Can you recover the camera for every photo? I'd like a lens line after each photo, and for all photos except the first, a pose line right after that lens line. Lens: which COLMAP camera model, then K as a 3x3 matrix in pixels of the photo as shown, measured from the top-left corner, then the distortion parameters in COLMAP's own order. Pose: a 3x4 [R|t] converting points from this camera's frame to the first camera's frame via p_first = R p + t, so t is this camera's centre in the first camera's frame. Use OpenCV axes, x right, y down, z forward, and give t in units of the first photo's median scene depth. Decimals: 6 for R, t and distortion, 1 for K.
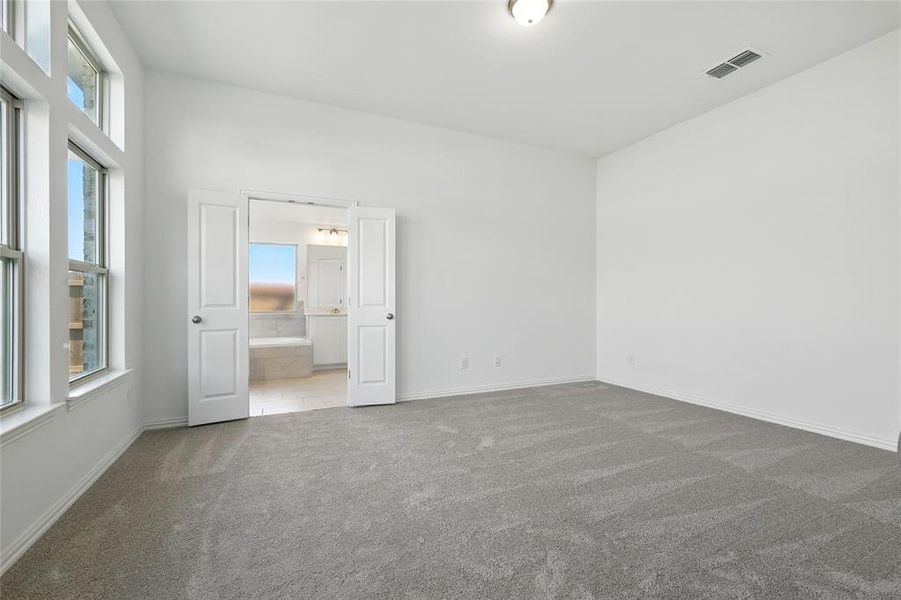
lens RADIAL K [[393.3, 0, 446.6], [0, 393.3, 299.7], [0, 0, 1]] dist [0.002979, 0.000364]
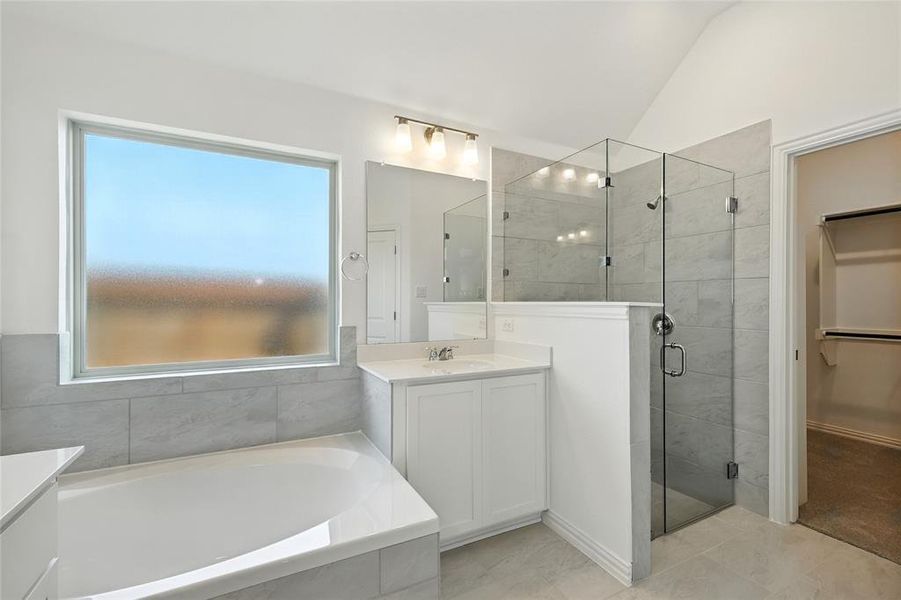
lens RADIAL K [[393.3, 0, 442.6], [0, 393.3, 299.6], [0, 0, 1]] dist [0.002979, 0.000364]
pose [[0.998453, 0.001943, 0.055569, -0.351257], [-0.001818, 0.999996, -0.002292, -0.021439], [-0.055573, 0.002187, 0.998452, 0.749373]]
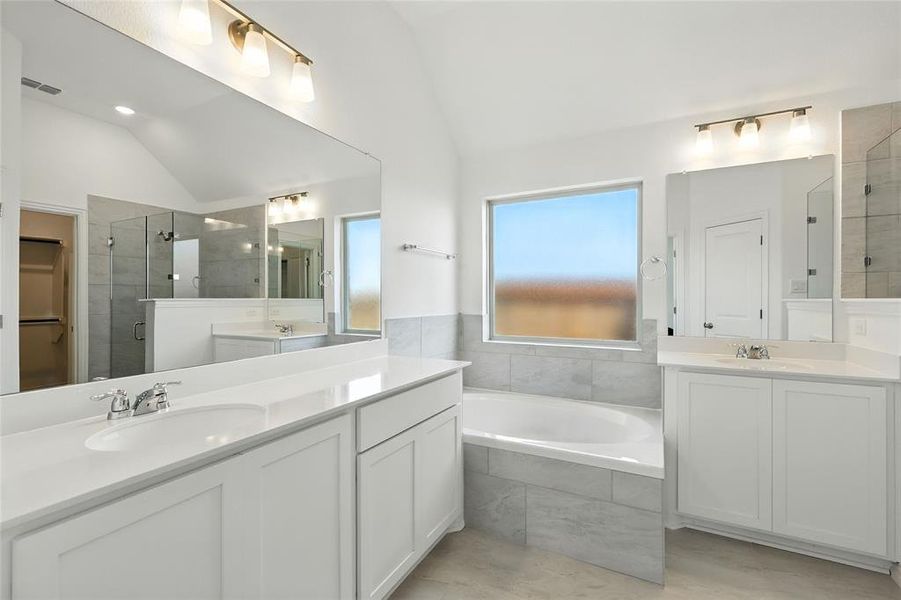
lens RADIAL K [[393.3, 0, 452.2], [0, 393.3, 298.8], [0, 0, 1]] dist [0.002979, 0.000364]
pose [[0.624972, 0.001560, -0.780646, -0.207150], [0.001932, 0.999992, 0.003544, -0.021611], [0.780645, -0.003723, 0.624963, 0.673671]]
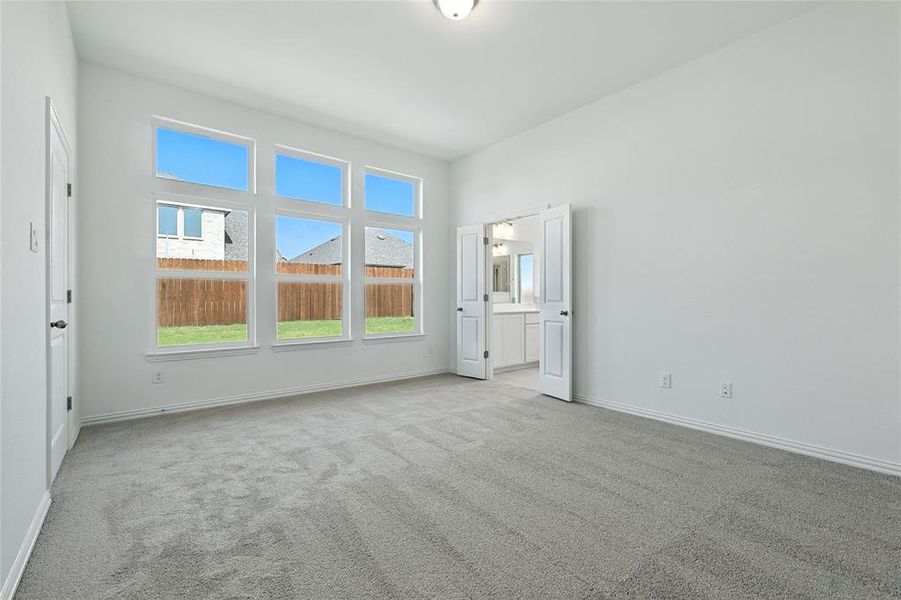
lens RADIAL K [[393.3, 0, 451.4], [0, 393.3, 295.8], [0, 0, 1]] dist [0.002979, 0.000364]
pose [[0.250812, -0.004643, -0.968025, 0.524031], [0.004200, 0.999984, -0.003708, 0.001548], [0.968027, -0.003135, 0.250828, 0.330416]]
